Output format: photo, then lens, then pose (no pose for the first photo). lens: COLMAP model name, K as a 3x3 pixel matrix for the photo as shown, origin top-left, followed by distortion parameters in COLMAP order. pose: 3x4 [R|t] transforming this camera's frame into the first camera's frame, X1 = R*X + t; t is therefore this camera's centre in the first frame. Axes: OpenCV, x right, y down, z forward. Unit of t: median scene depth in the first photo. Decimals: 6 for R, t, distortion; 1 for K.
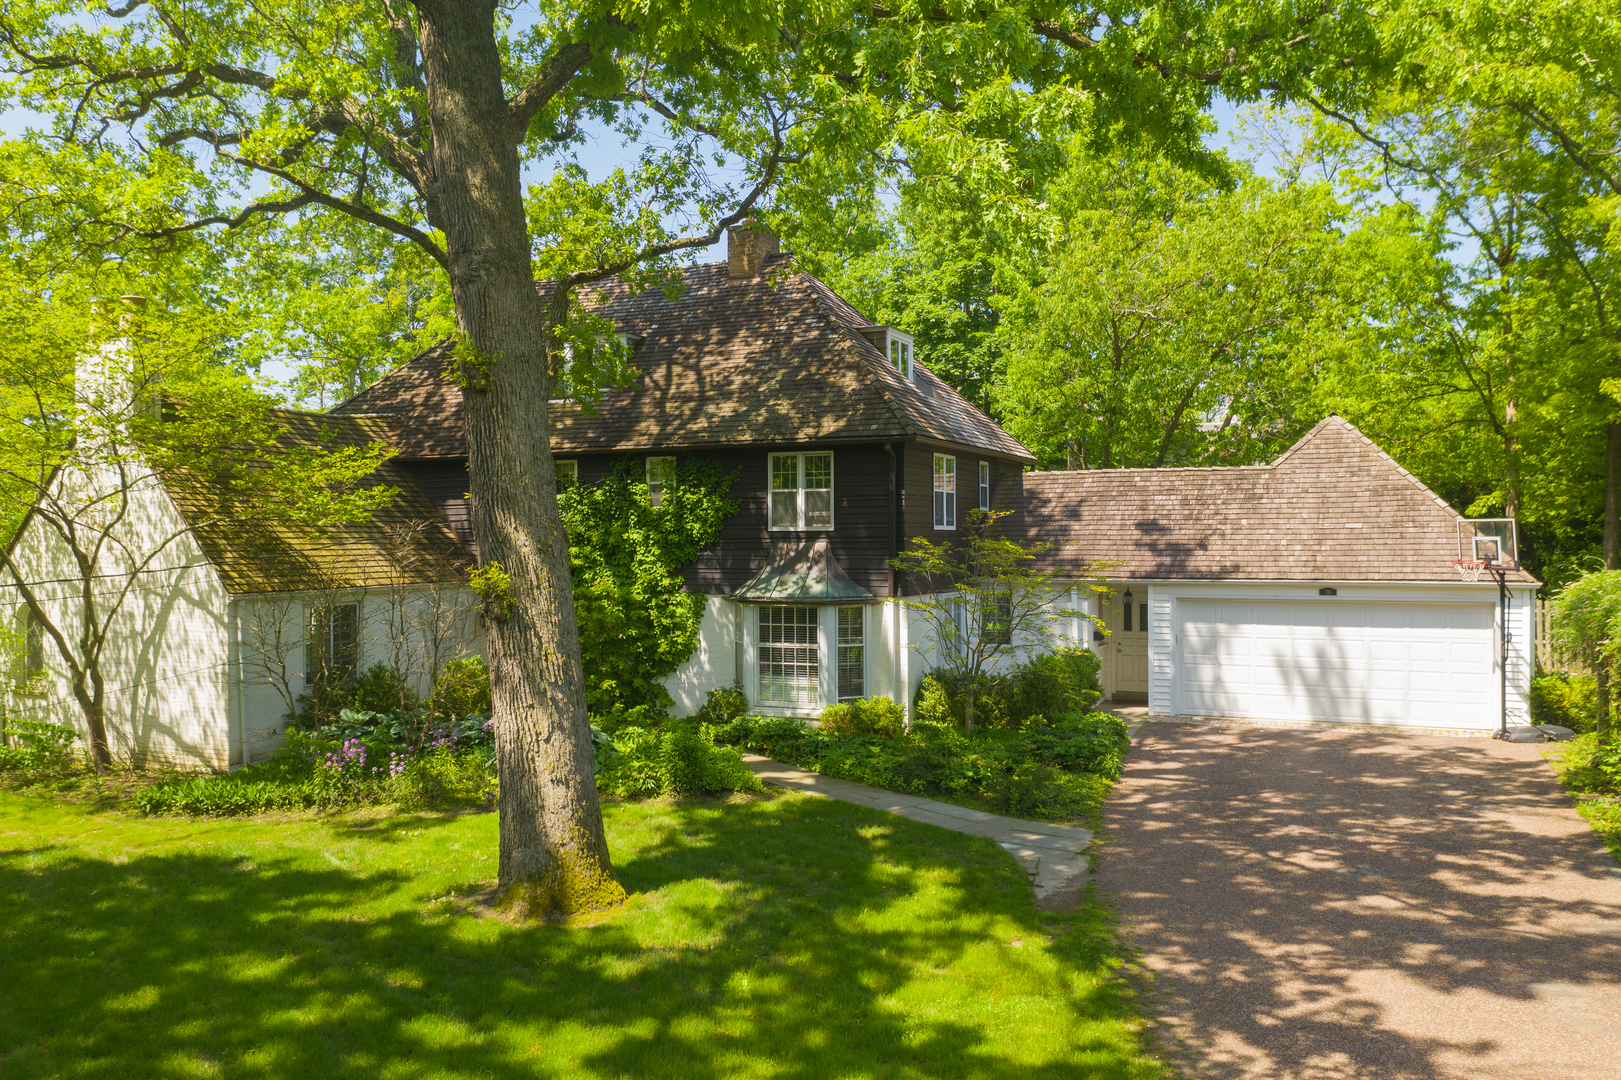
lens RADIAL K [[1276.5, 0, 839.0], [0, 1276.5, 533.4], [0, 0, 1]] dist [-0.020994, 0.009248]
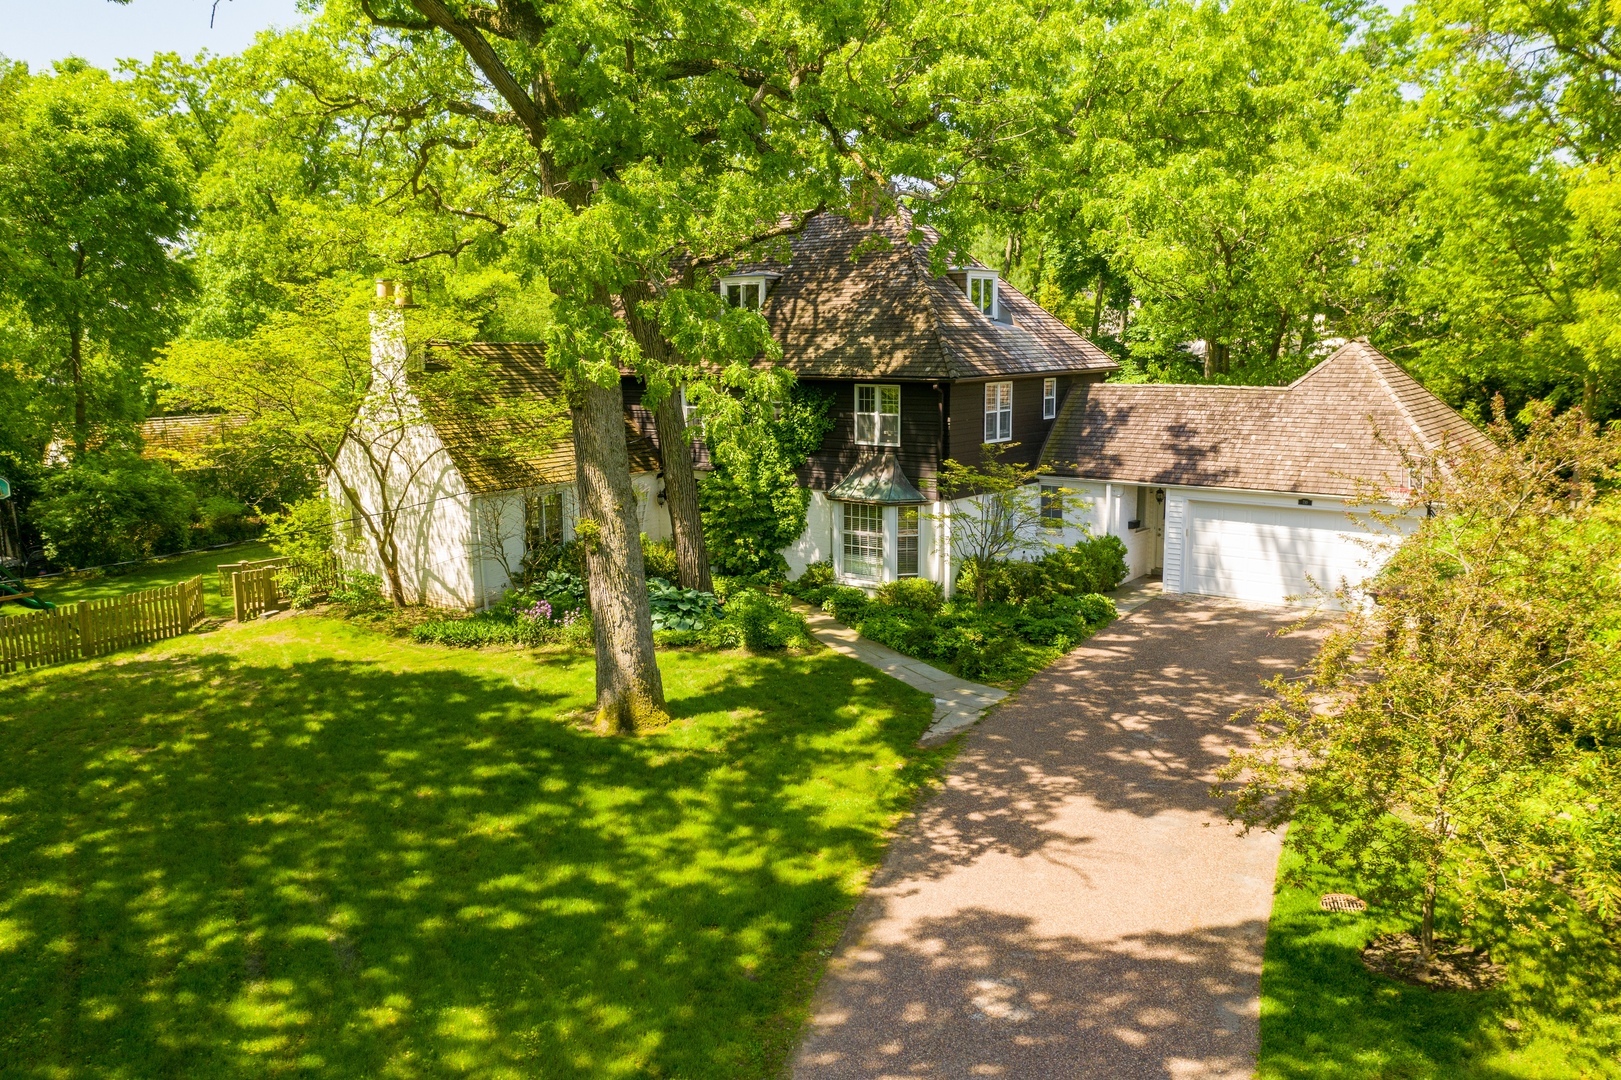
lens RADIAL K [[1276.5, 0, 816.7], [0, 1276.5, 547.5], [0, 0, 1]] dist [-0.020994, 0.009248]
pose [[0.973742, 0.035489, -0.224872, 0.213014], [0.001707, 0.986609, 0.163096, -0.114387], [0.227649, -0.159197, 0.960641, -0.288658]]
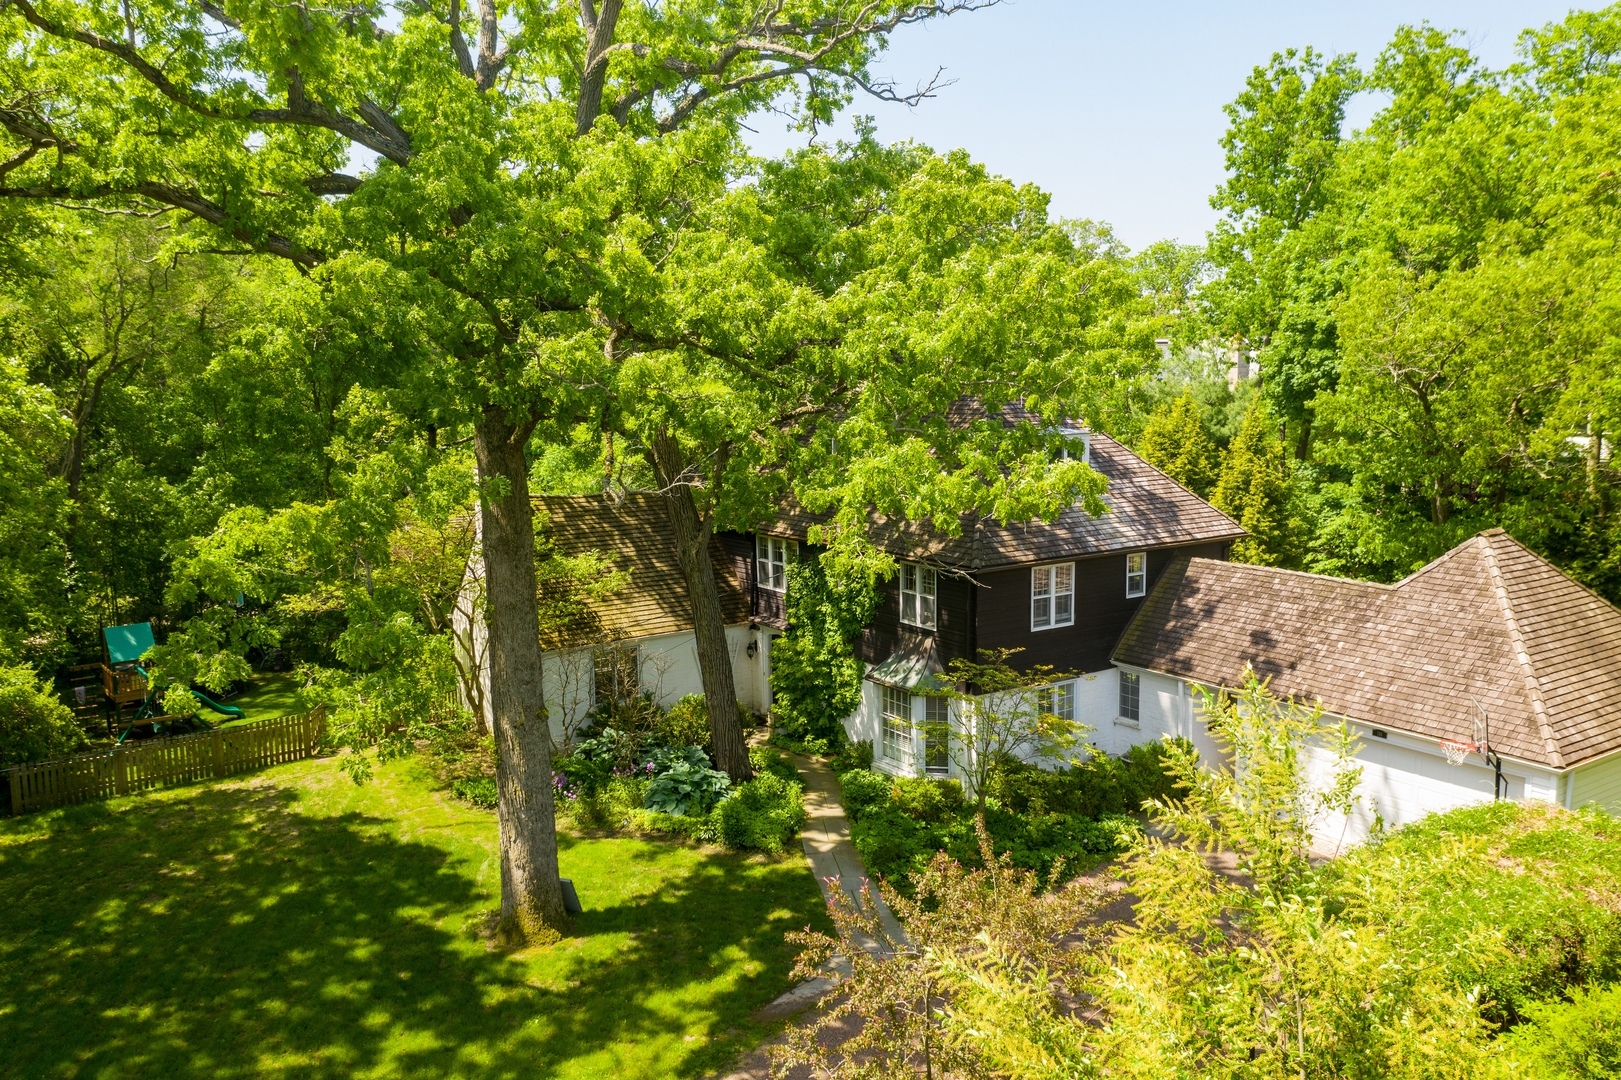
lens RADIAL K [[1276.5, 0, 816.4], [0, 1276.5, 533.6], [0, 0, 1]] dist [-0.020994, 0.009248]
pose [[0.856221, 0.062232, -0.512848, 0.531368], [0.002018, 0.992307, 0.123782, -0.253370], [0.516606, -0.107019, 0.849508, -0.098849]]
